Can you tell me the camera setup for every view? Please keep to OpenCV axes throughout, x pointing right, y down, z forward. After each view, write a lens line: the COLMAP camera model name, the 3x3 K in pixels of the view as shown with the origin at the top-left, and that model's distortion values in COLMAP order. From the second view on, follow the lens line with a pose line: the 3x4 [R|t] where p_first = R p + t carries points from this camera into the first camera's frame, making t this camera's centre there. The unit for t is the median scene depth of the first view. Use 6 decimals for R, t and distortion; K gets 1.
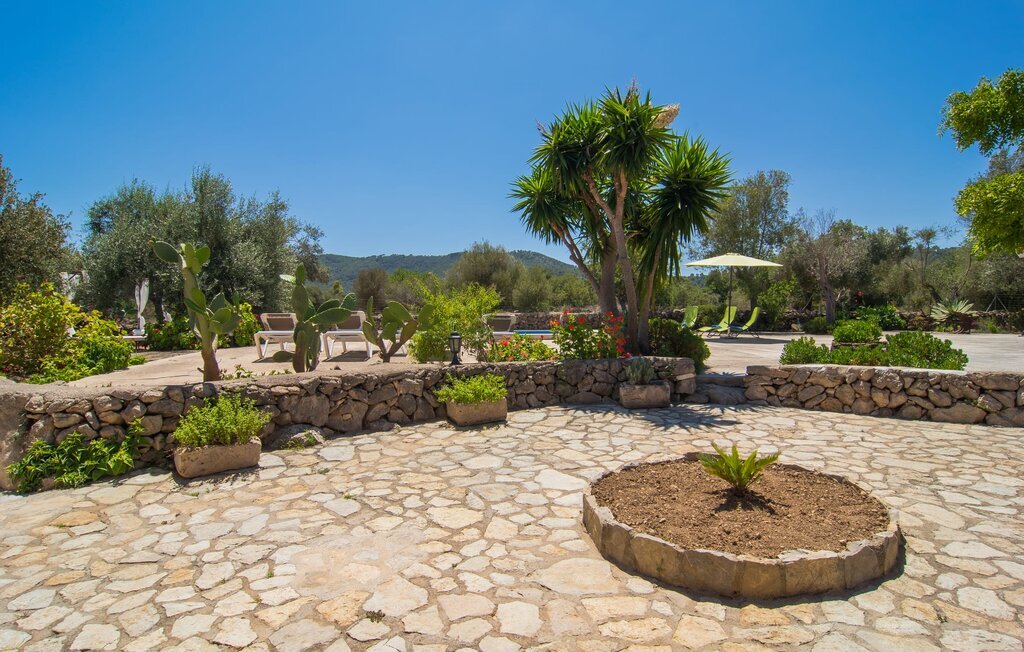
lens RADIAL K [[548.1, 0, 511.6], [0, 548.1, 319.8], [0, 0, 1]] dist [-0.003467, 0.003766]
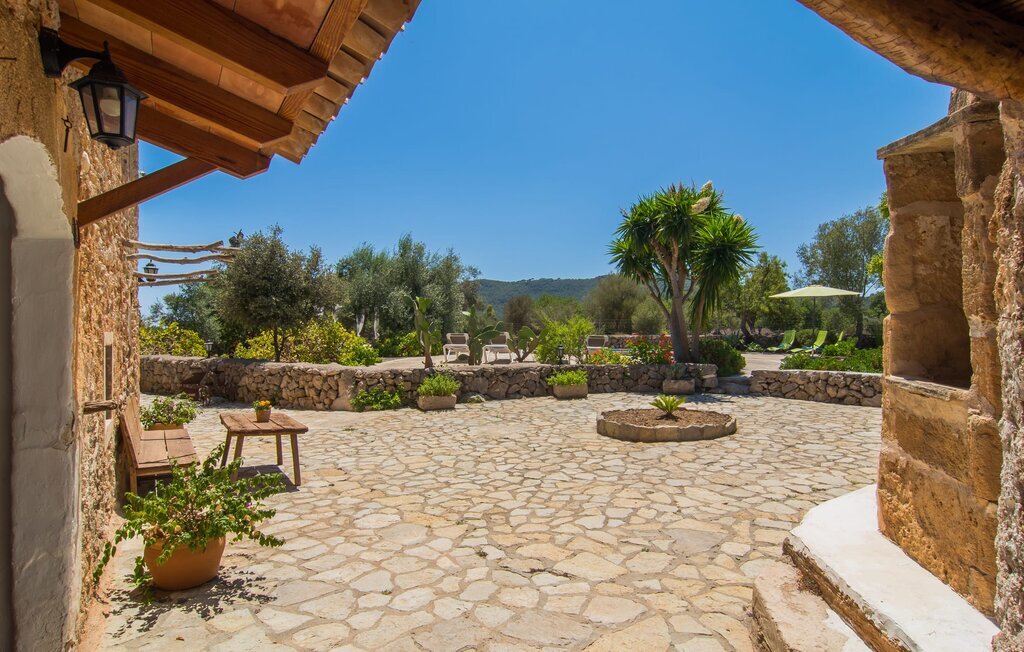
lens RADIAL K [[550.4, 0, 512.6], [0, 550.4, 322.1], [0, 0, 1]] dist [-0.003015, 0.000570]
pose [[0.964937, 0.002319, -0.262471, 0.201073], [-0.012067, 0.999296, -0.035533, 0.014046], [0.262204, 0.037455, 0.964285, -0.668176]]
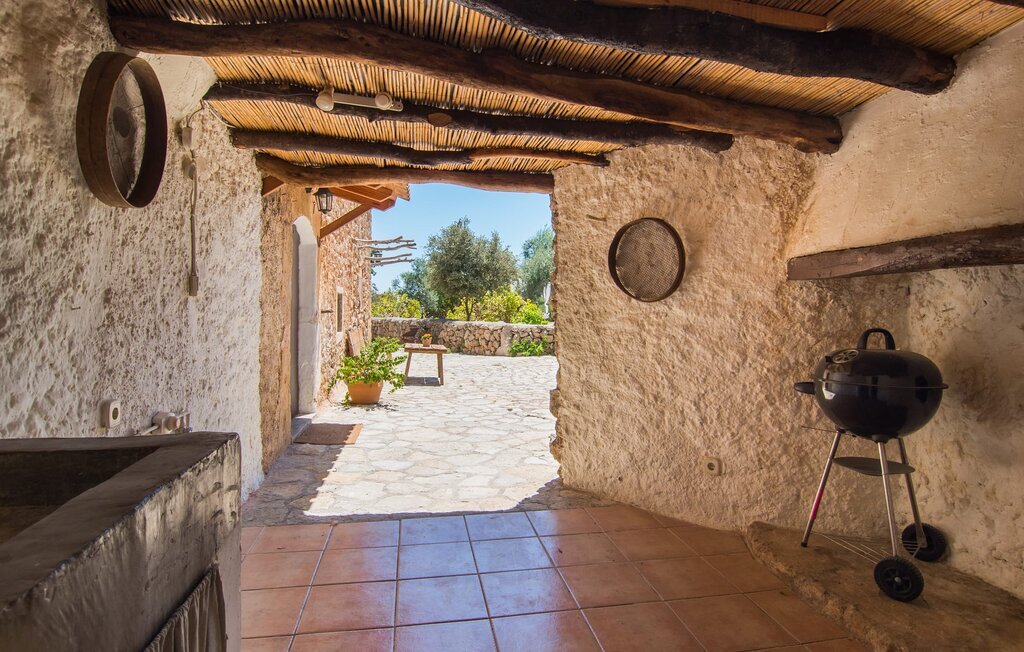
lens RADIAL K [[553.4, 0, 501.0], [0, 553.4, 281.8], [0, 0, 1]] dist [0.005227, 0.000900]
pose [[0.780487, -0.021915, -0.624787, 0.607121], [-0.018677, 0.998122, -0.058342, 0.057698], [0.624892, 0.057204, 0.778612, -0.902650]]
